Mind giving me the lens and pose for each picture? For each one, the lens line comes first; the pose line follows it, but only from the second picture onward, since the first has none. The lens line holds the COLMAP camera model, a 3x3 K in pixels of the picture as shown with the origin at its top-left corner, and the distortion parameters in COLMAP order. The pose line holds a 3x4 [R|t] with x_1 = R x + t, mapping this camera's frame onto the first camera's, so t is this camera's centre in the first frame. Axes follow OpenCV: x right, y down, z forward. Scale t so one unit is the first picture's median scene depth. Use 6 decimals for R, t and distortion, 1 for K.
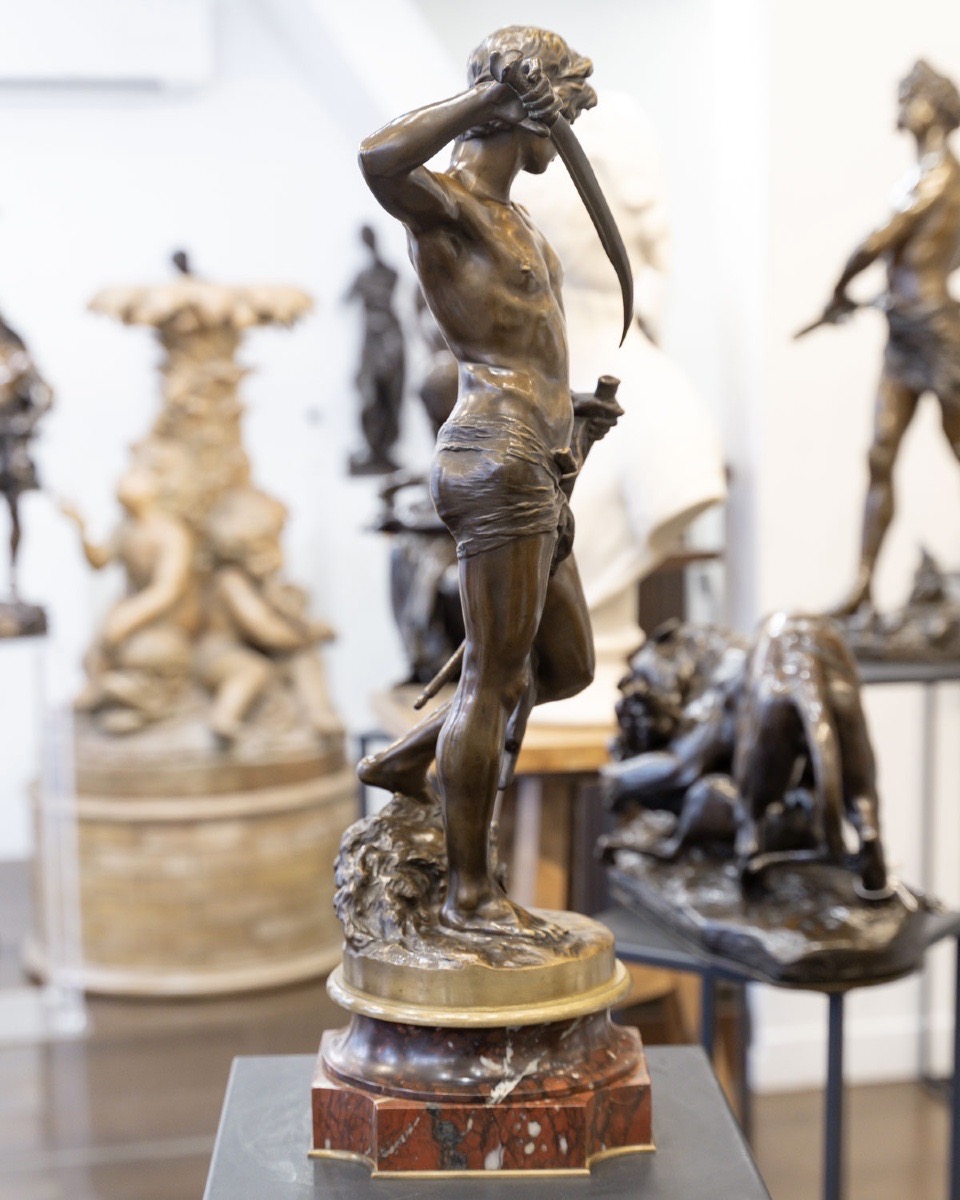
lens RADIAL K [[2135.6, 0, 480.0], [0, 2135.6, 600.0], [0, 0, 1]] dist [-0.062673, 0.155286]
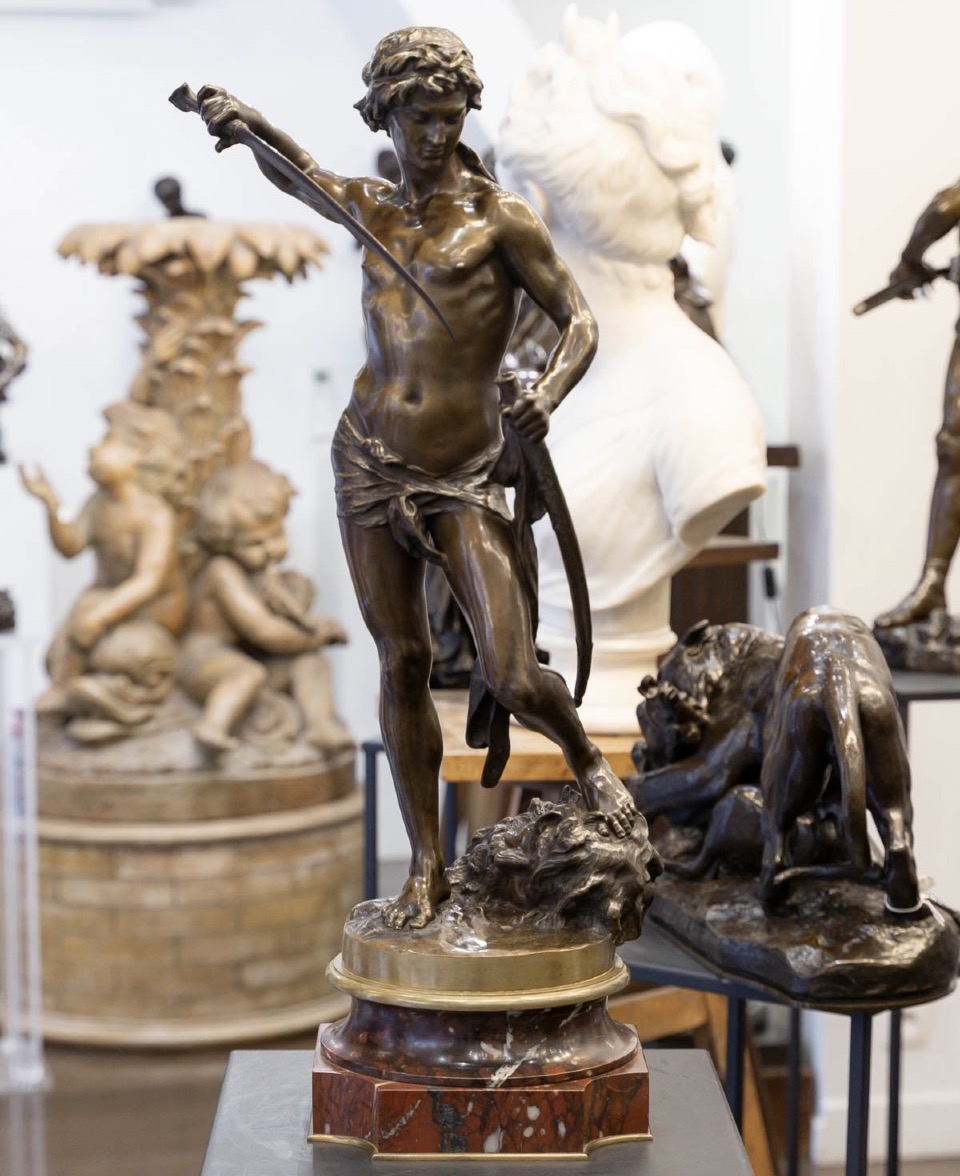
lens RADIAL K [[2801.9, 0, 480.0], [0, 2801.9, 588.0], [0, 0, 1]] dist [-0.021050, -0.365545]
pose [[0.999697, 0.016783, -0.018012, 0.014038], [-0.016860, 0.999849, -0.004121, 0.002400], [0.017940, 0.004423, 0.999829, -0.233486]]
